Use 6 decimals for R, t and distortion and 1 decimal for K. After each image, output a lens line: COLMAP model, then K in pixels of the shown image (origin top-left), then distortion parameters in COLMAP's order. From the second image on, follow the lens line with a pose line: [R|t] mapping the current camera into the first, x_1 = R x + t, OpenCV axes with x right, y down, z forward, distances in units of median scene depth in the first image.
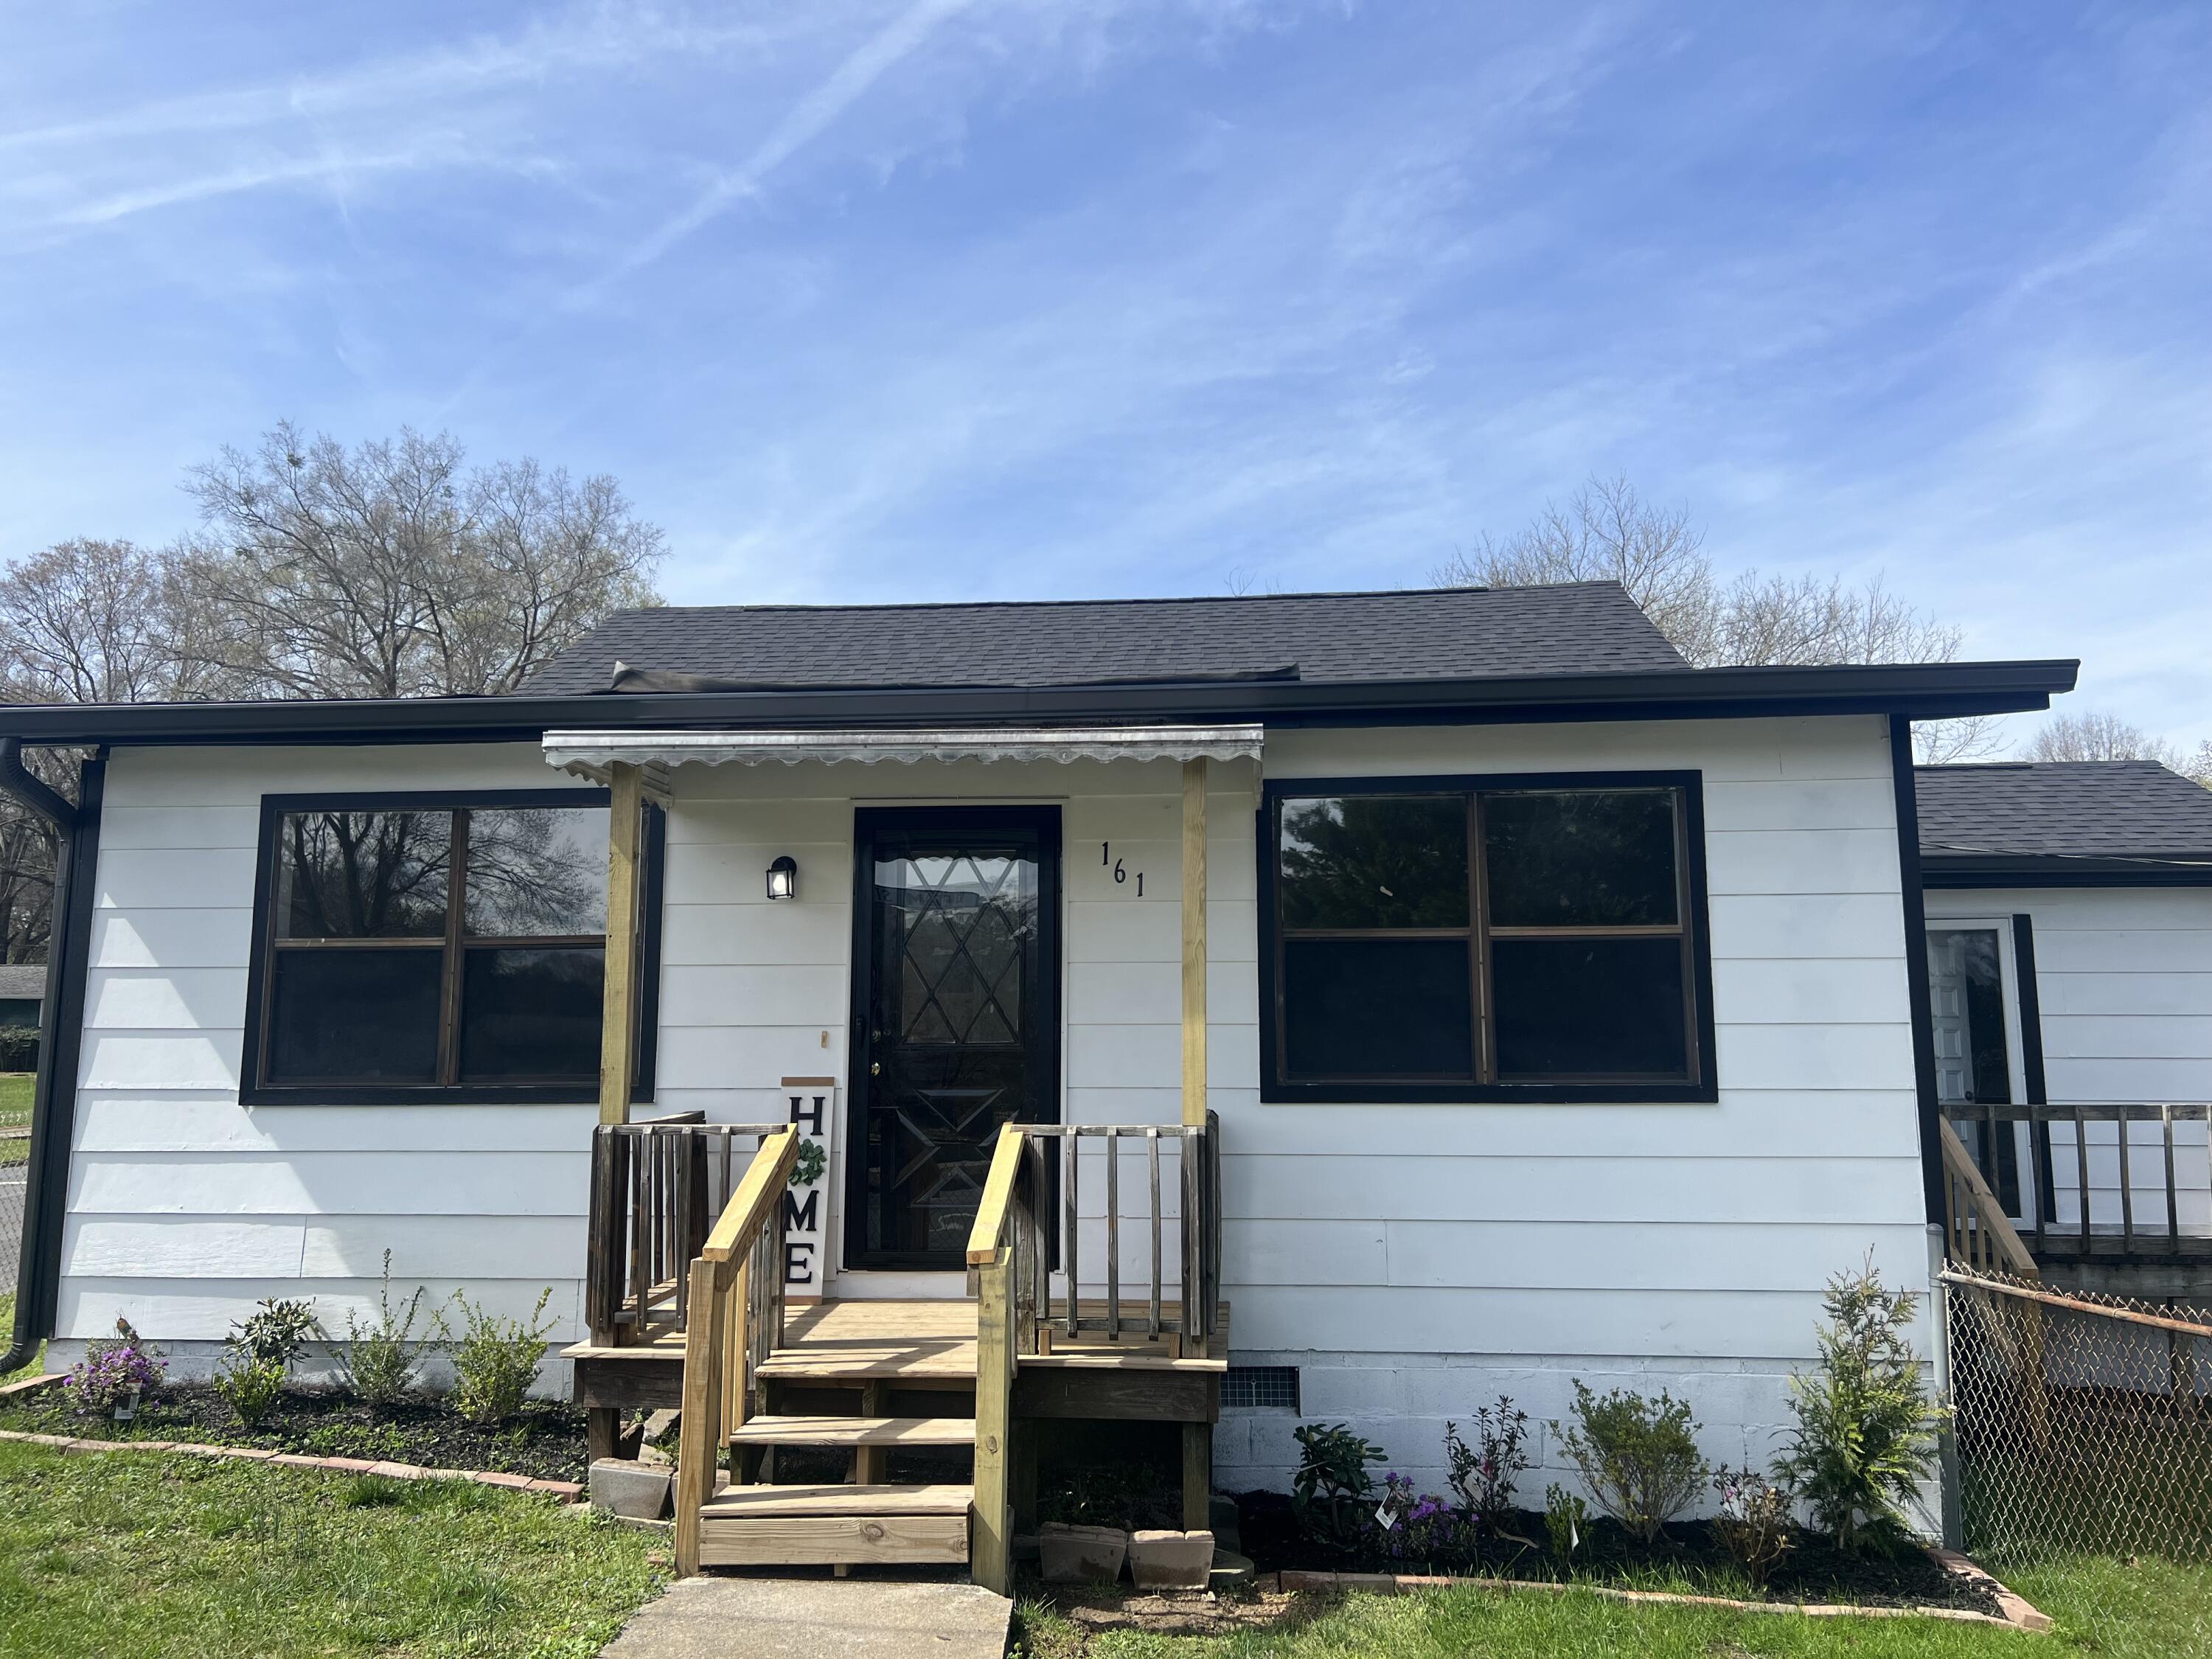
lens RADIAL K [[1663.2, 0, 1106.0], [0, 1663.2, 829.5], [0, 0, 1]] dist [0.022635, 0.001792]
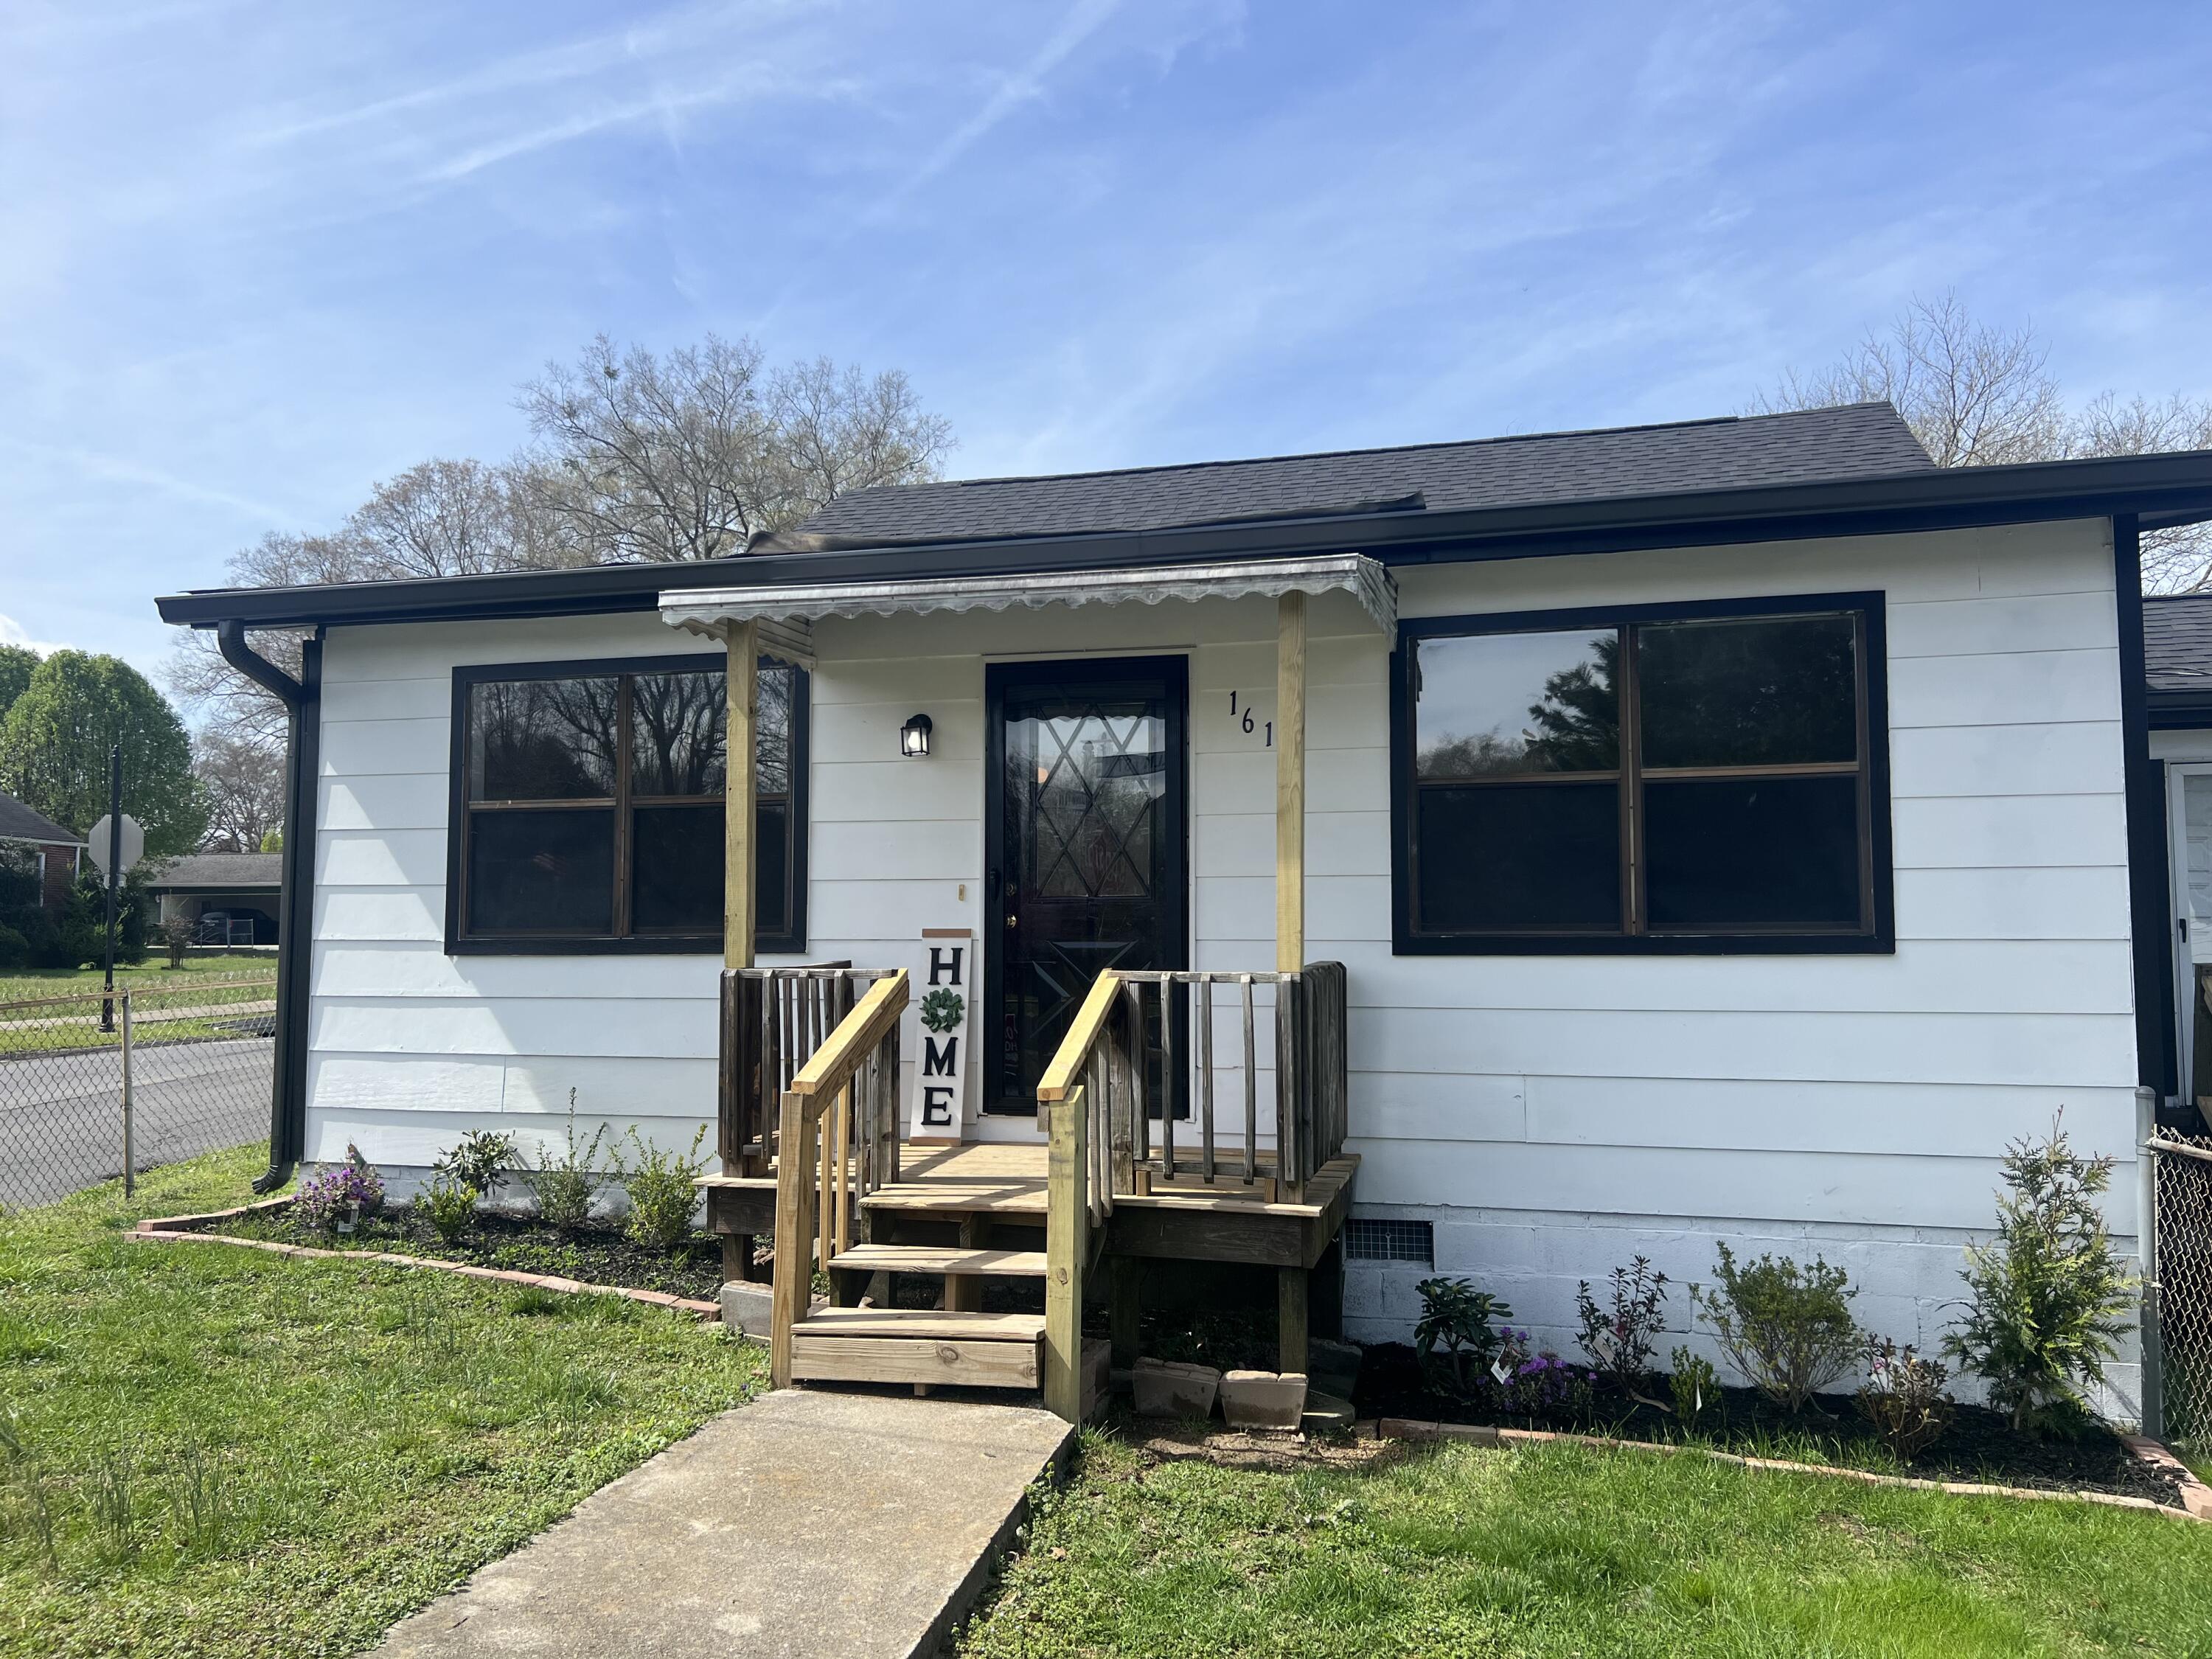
lens RADIAL K [[1658.6, 0, 1106.0], [0, 1658.6, 829.5], [0, 0, 1]] dist [0.063862, -0.076815]
pose [[0.983334, -0.011539, -0.181440, 0.112691], [0.024311, 0.997367, 0.068328, 0.022873], [0.180173, -0.071601, 0.981025, 0.024443]]
